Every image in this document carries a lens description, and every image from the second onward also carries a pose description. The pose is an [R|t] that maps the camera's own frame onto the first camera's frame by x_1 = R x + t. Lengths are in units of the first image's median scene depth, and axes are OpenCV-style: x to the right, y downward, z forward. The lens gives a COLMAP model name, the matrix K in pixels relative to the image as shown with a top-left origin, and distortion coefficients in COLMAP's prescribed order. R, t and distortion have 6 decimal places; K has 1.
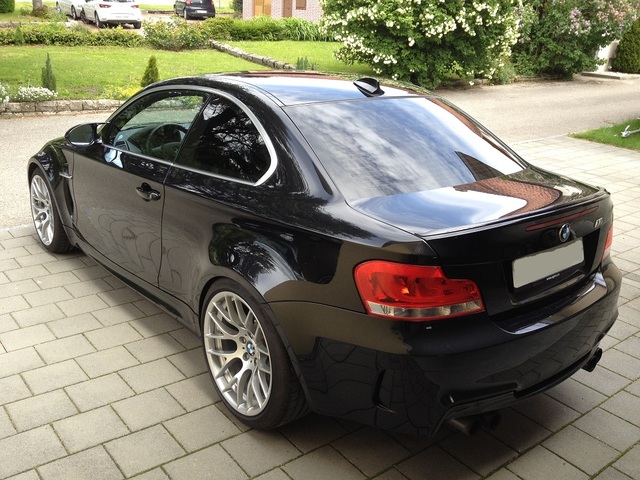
lens RADIAL K [[603.2, 0, 318.6], [0, 603.2, 231.7], [0, 0, 1]] dist [-0.001499, -0.080126]
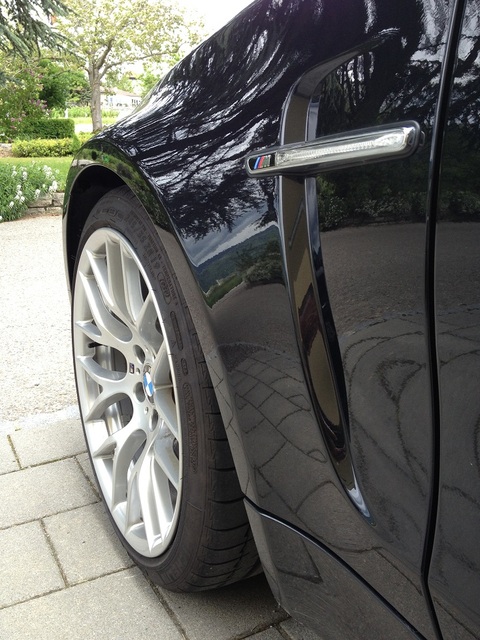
lens RADIAL K [[603.2, 0, 240.0], [0, 603.2, 320.0], [0, 0, 1]] dist [-0.001499, -0.080126]
pose [[0.980515, -0.005767, -0.196362, -0.613314], [-0.010453, 0.996621, -0.081465, -0.070970], [0.196168, 0.081931, 0.977141, 1.300058]]
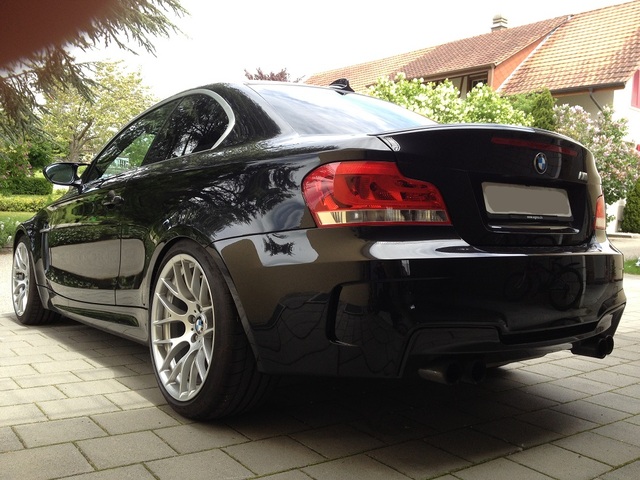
lens RADIAL K [[603.2, 0, 318.6], [0, 603.2, 231.7], [0, 0, 1]] dist [-0.001499, -0.080126]
pose [[0.999276, -0.010048, -0.036685, 0.089181], [-0.002221, 0.947419, -0.319988, 0.329605], [0.037971, 0.319838, 0.946711, 0.133317]]
